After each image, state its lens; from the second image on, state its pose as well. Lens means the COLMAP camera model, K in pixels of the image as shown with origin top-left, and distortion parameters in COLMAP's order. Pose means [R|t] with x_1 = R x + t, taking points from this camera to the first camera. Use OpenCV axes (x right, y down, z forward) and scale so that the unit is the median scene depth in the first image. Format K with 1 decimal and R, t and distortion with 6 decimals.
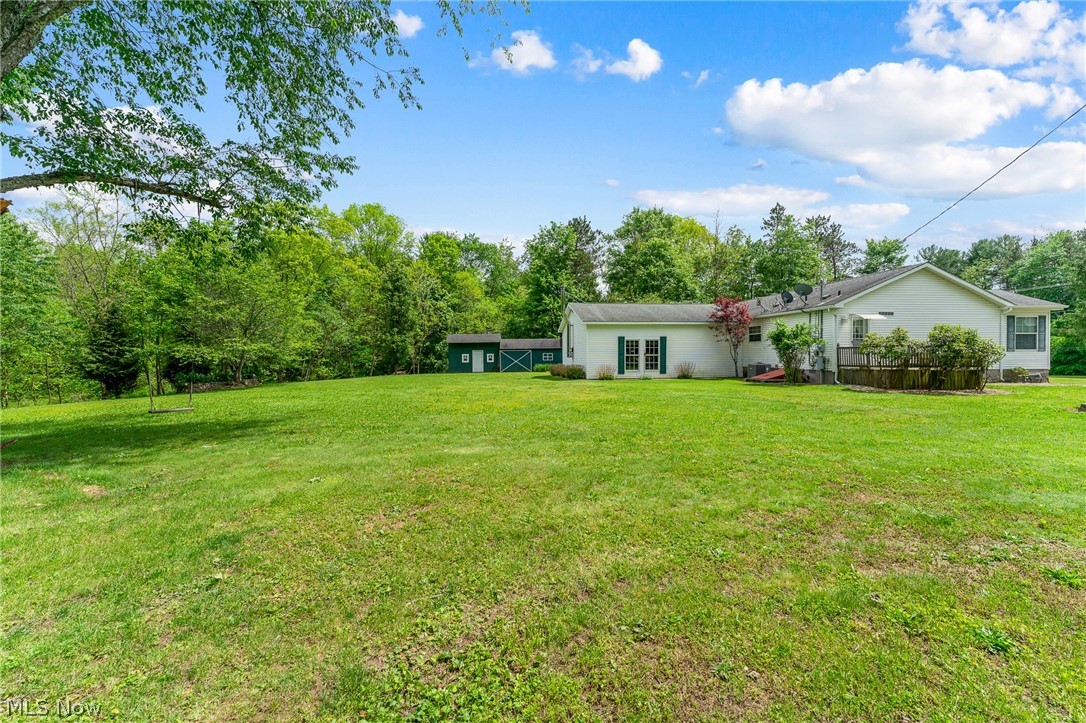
lens RADIAL K [[439.0, 0, 544.2], [0, 439.0, 361.5], [0, 0, 1]] dist [-0.001684, -0.000042]
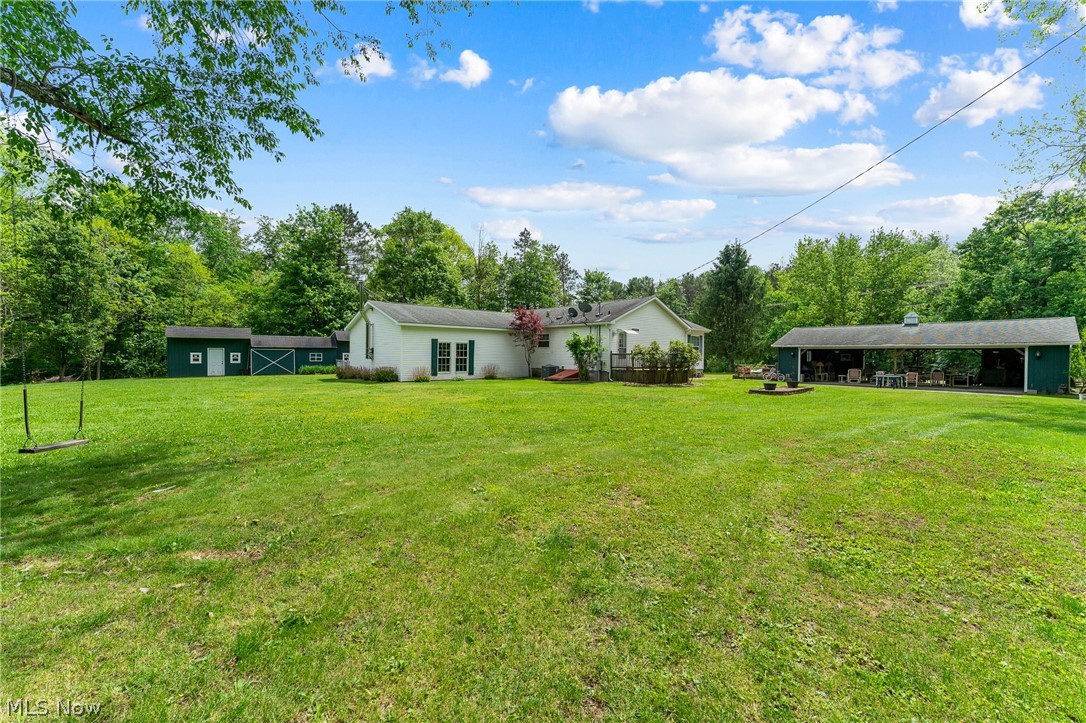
lens RADIAL K [[439.0, 0, 543.6], [0, 439.0, 362.6], [0, 0, 1]] dist [-0.001684, -0.000042]
pose [[0.812733, 0.002752, 0.582630, -0.136824], [-0.004091, 0.999991, 0.000983, -0.002785], [-0.582622, -0.003182, 0.812737, 0.018498]]
